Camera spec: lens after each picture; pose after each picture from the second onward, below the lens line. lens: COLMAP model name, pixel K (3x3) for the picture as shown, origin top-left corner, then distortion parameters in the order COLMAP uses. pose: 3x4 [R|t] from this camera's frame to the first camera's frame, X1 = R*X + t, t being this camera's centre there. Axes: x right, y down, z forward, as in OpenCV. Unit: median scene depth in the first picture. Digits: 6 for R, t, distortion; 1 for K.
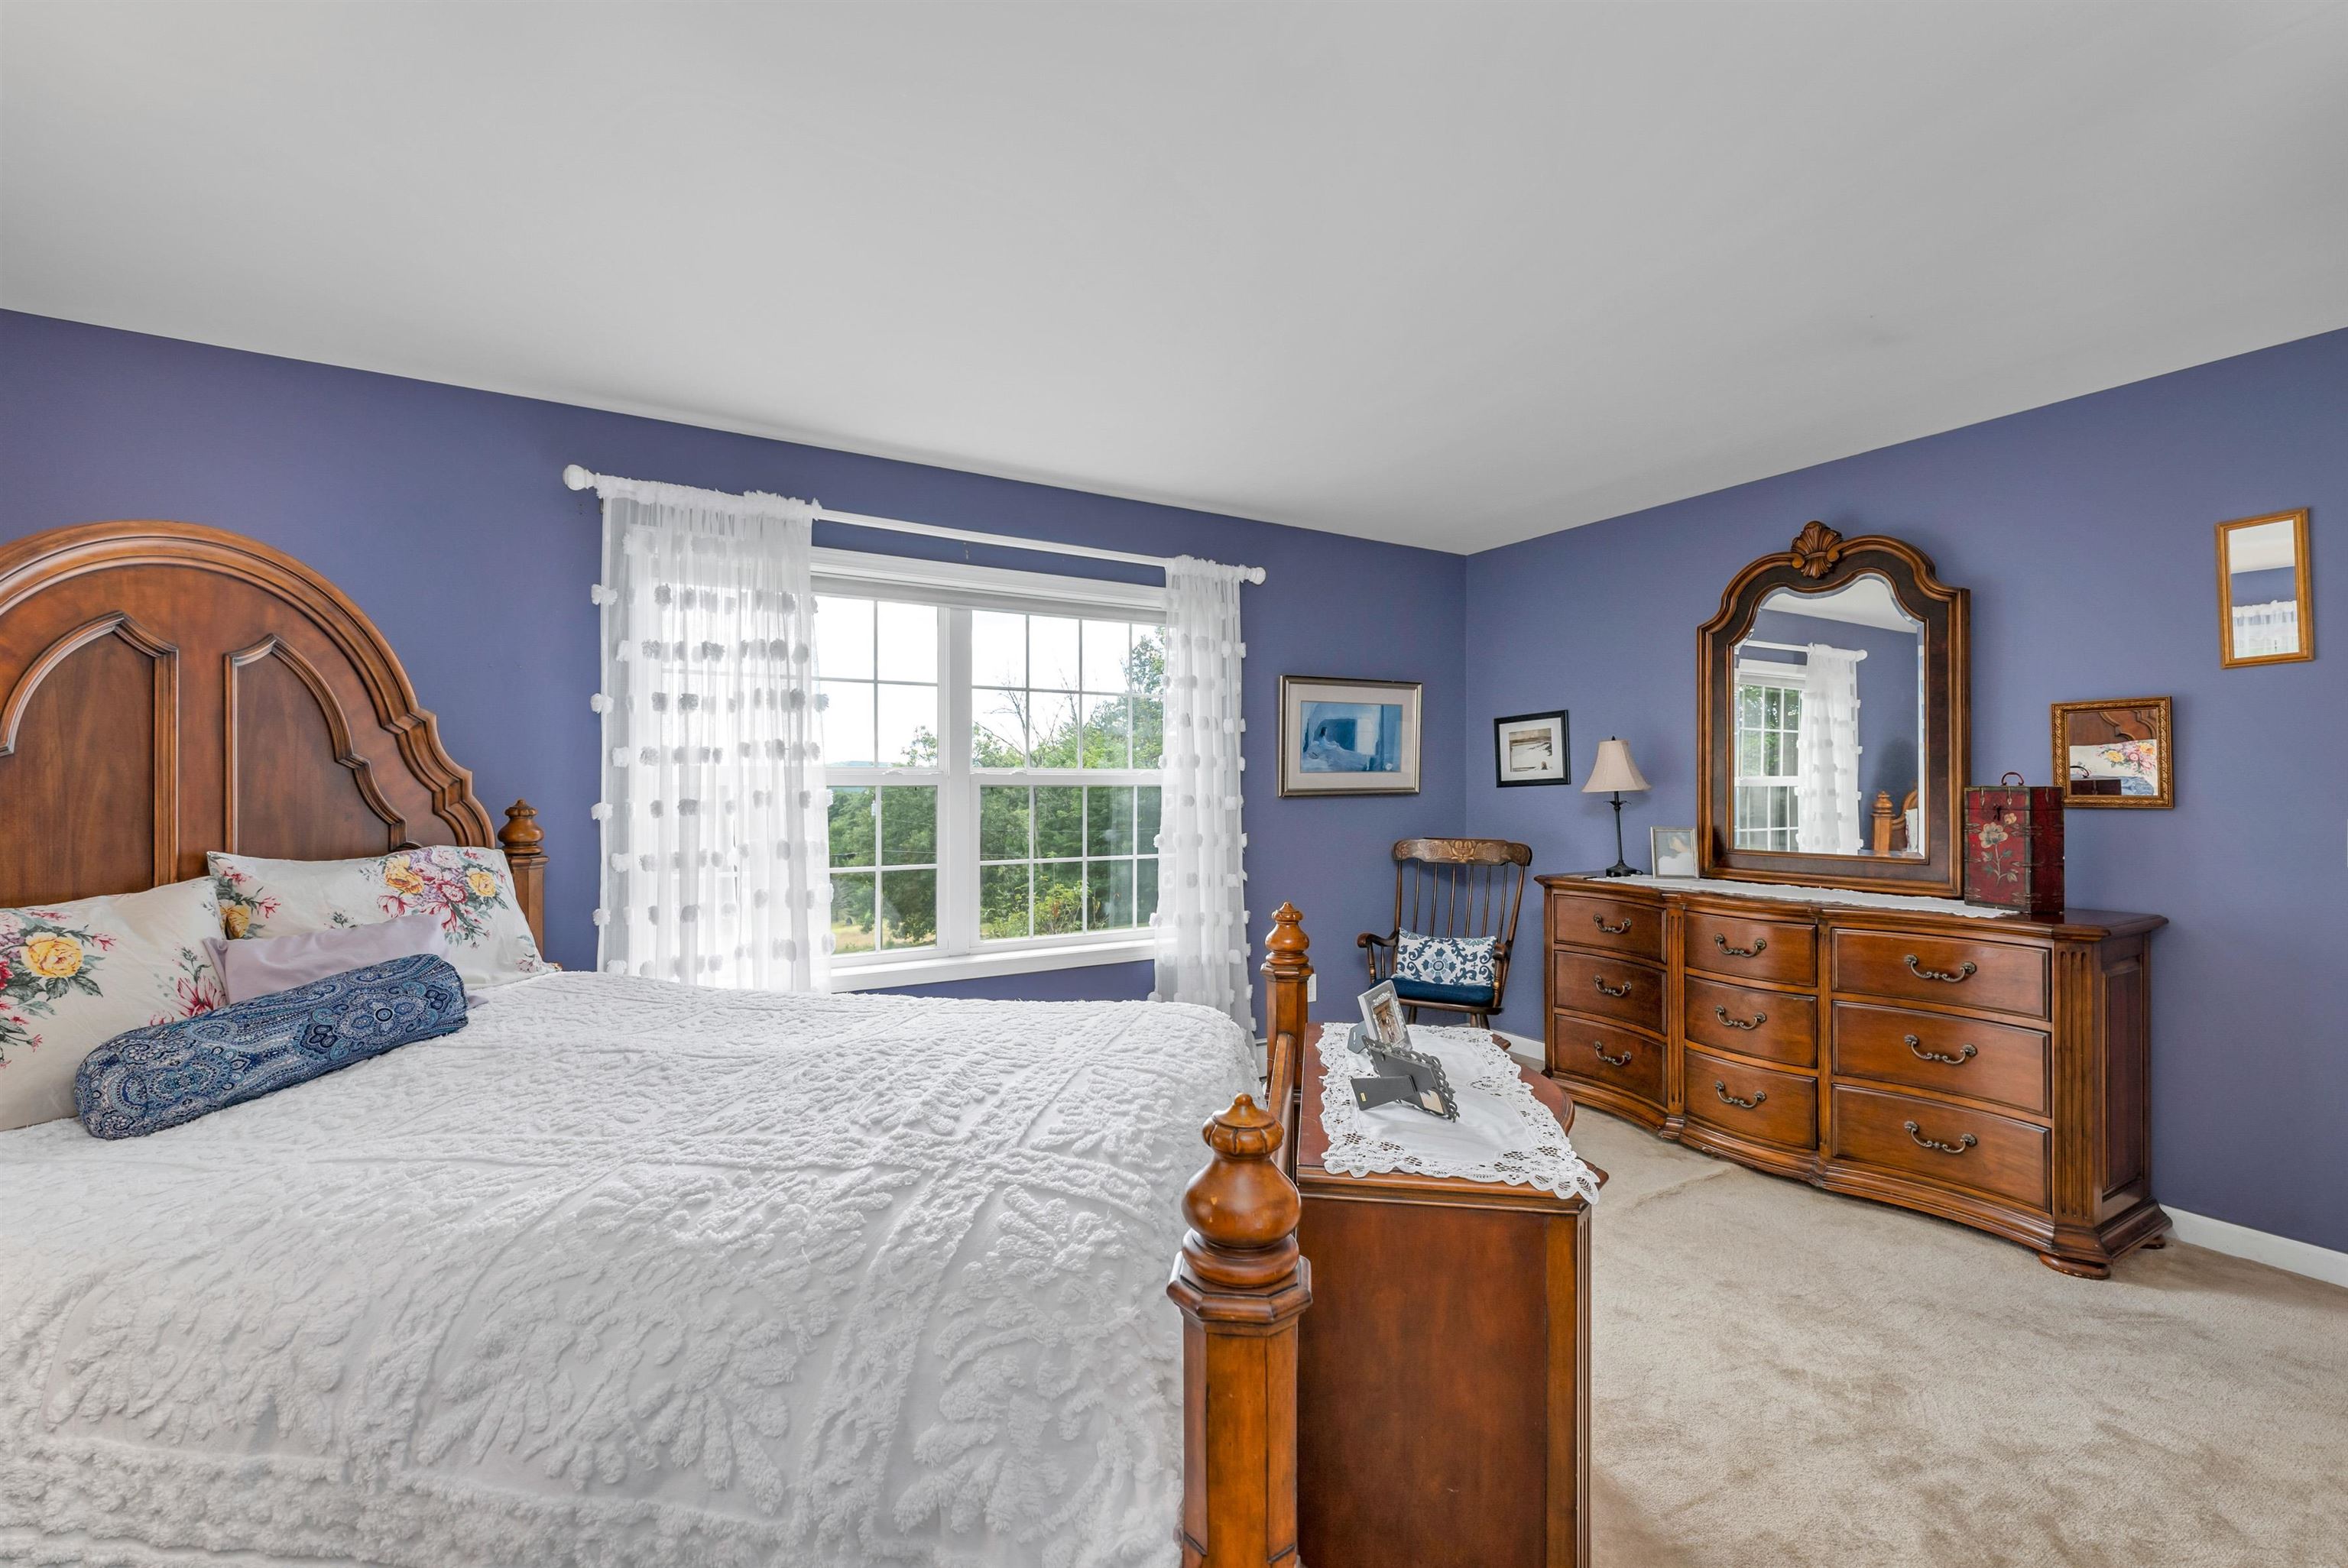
lens RADIAL K [[1019.5, 0, 1174.0], [0, 1019.5, 784.0], [0, 0, 1]] dist [0.002112, 0.000273]
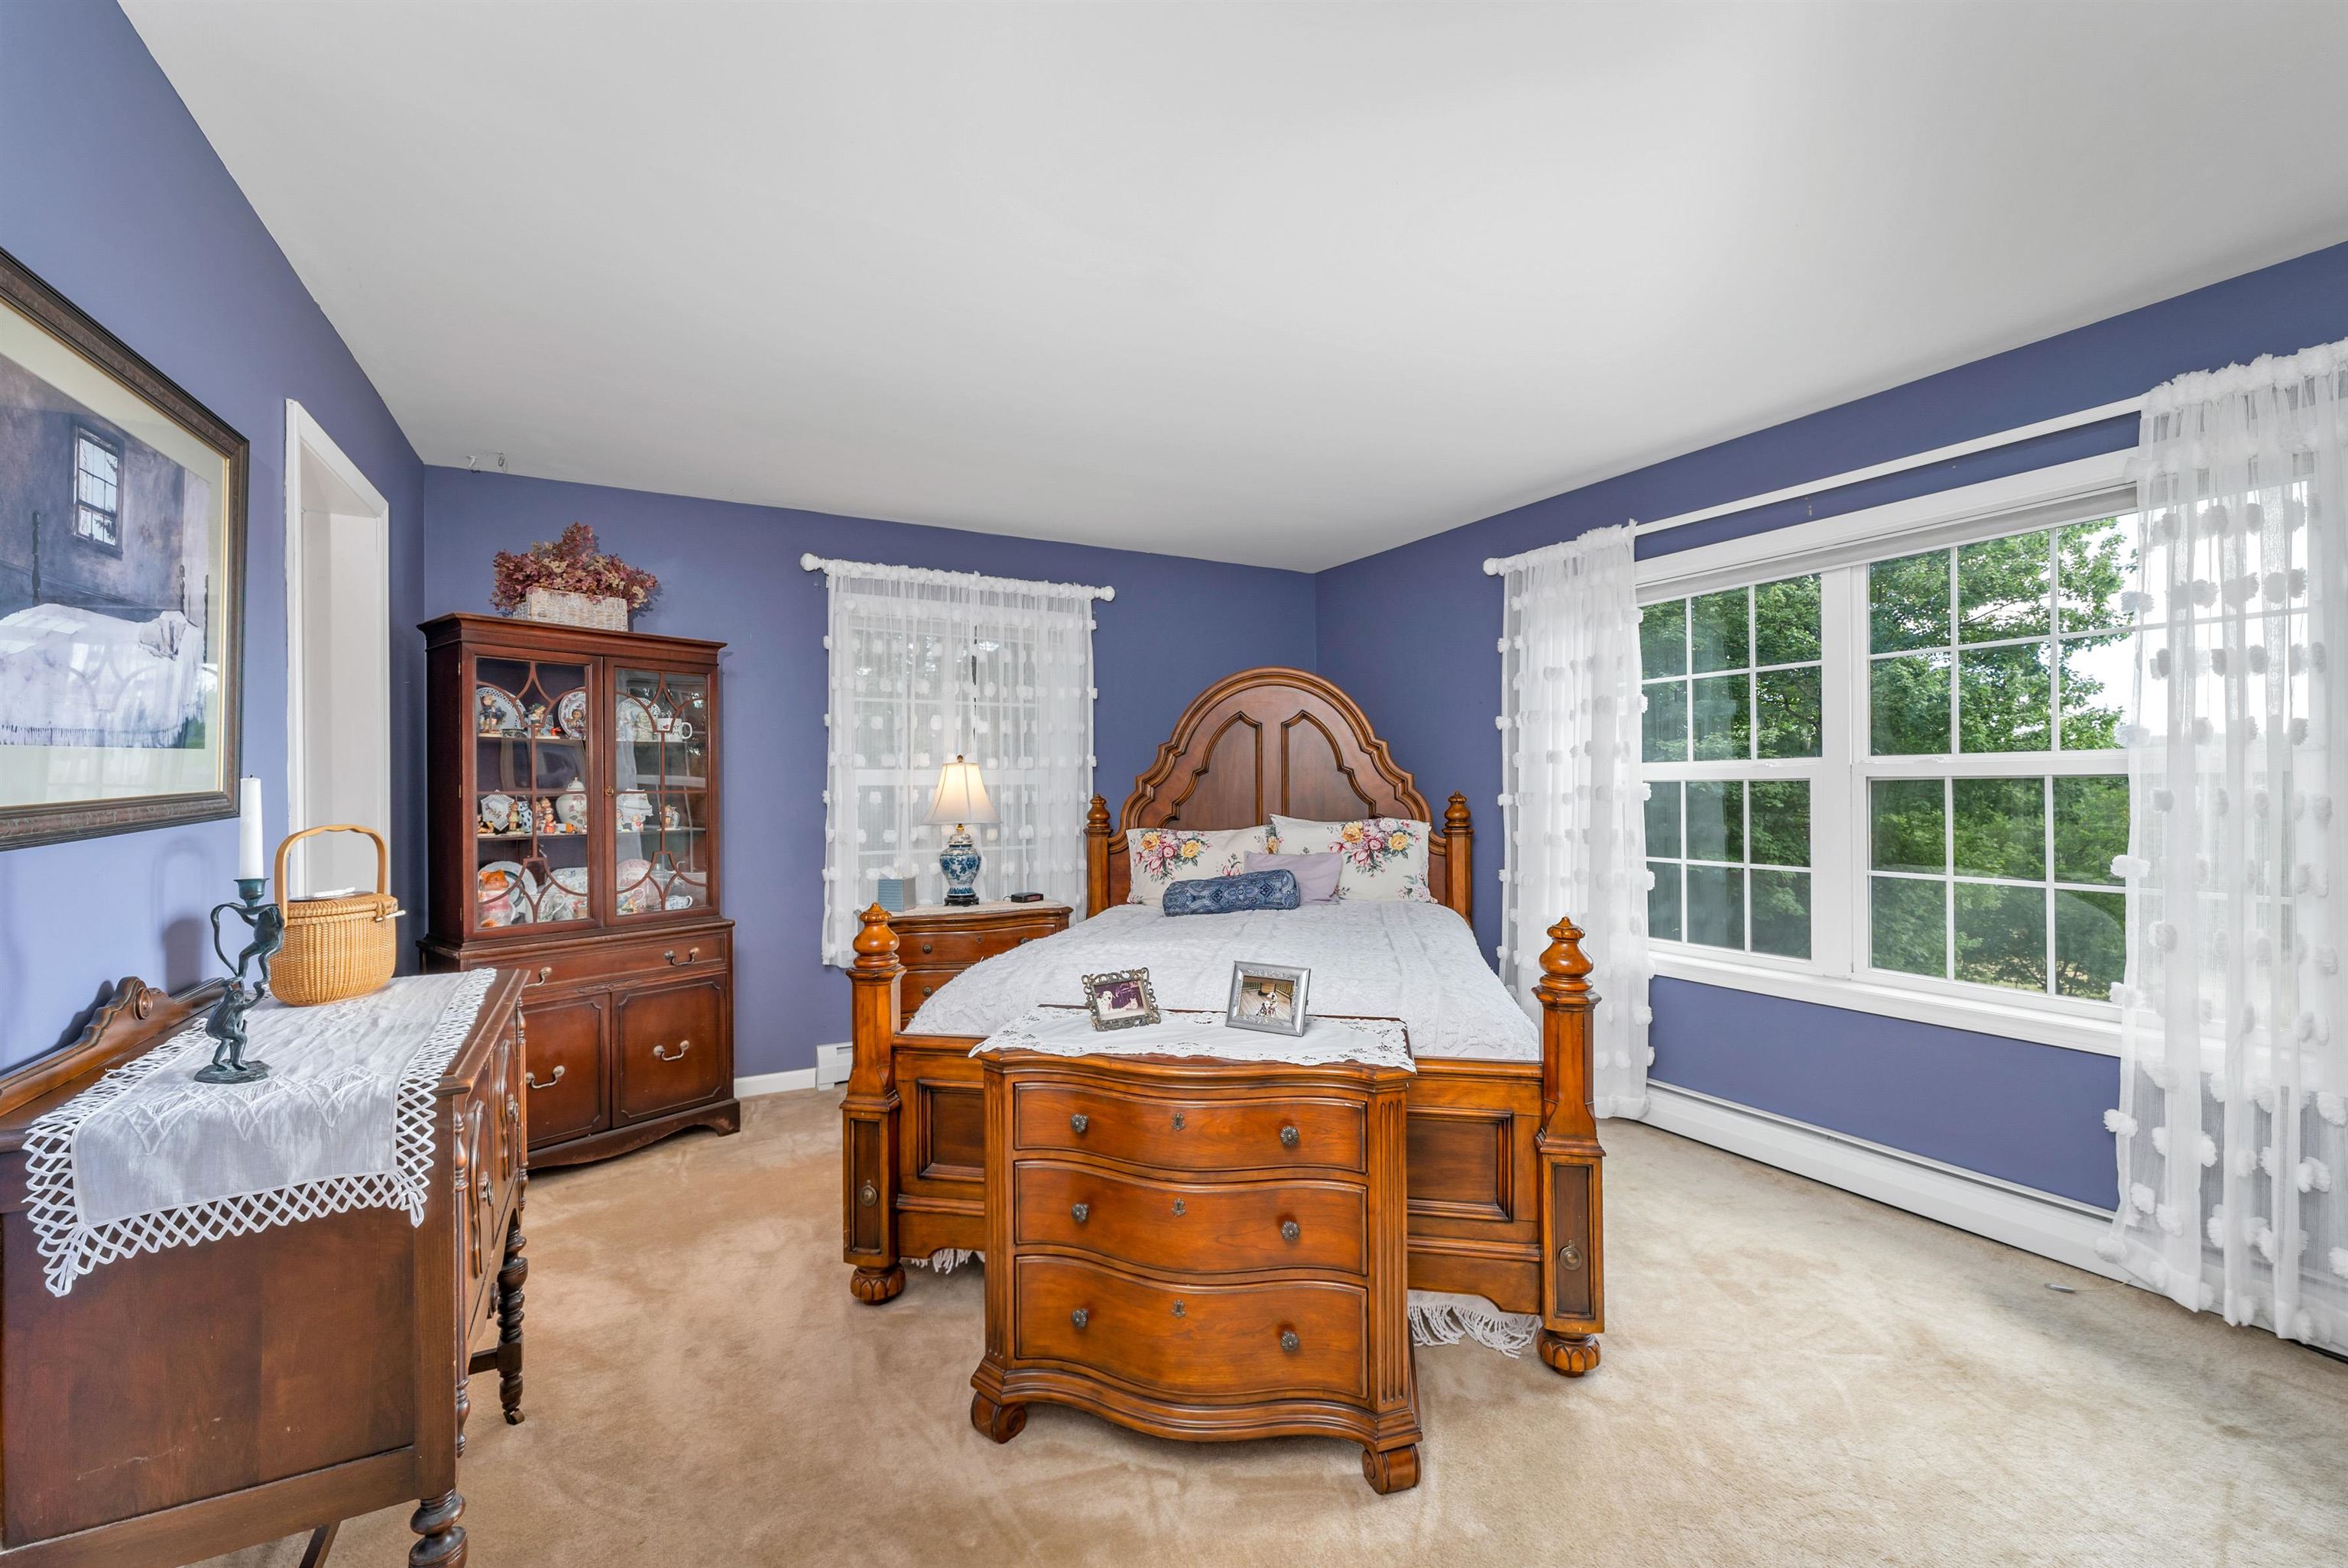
lens RADIAL K [[1019.5, 0, 1174.0], [0, 1019.5, 784.0], [0, 0, 1]] dist [0.002112, 0.000273]
pose [[-0.073728, -0.003220, -0.997273, 0.795798], [0.008277, 0.999958, -0.003841, 0.005743], [0.997244, -0.008538, -0.073698, 0.602778]]
